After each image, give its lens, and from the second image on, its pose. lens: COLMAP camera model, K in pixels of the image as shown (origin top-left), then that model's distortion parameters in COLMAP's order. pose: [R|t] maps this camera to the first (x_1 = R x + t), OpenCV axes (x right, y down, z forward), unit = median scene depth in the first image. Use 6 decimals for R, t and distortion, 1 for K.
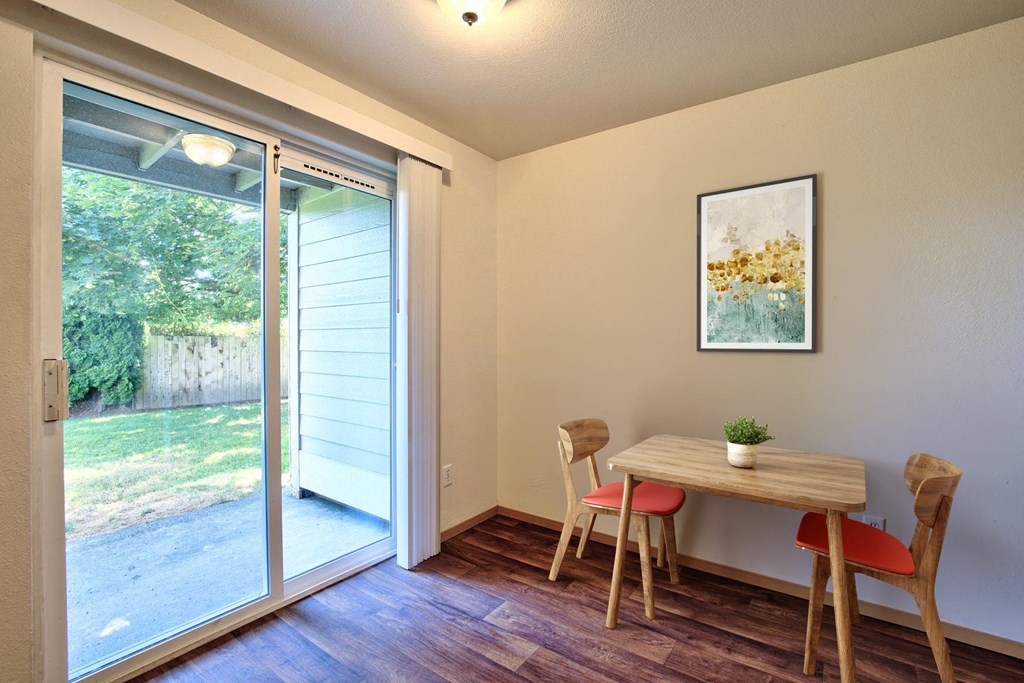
lens RADIAL K [[468.8, 0, 511.8], [0, 468.8, 338.4], [0, 0, 1]] dist [0.001163, 0.000022]
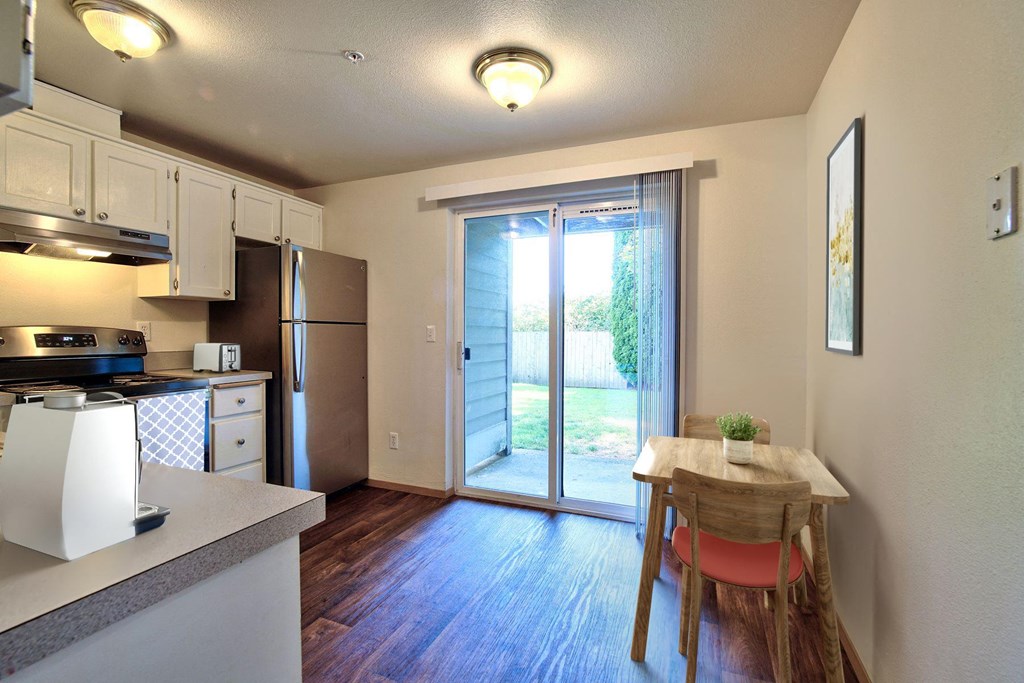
lens RADIAL K [[468.8, 0, 511.8], [0, 468.8, 338.4], [0, 0, 1]] dist [0.001163, 0.000022]
pose [[0.231918, 0.002499, -0.972732, 1.032304], [0.001506, 0.999995, 0.002928, 0.008710], [0.972734, -0.002144, 0.231913, 0.547970]]
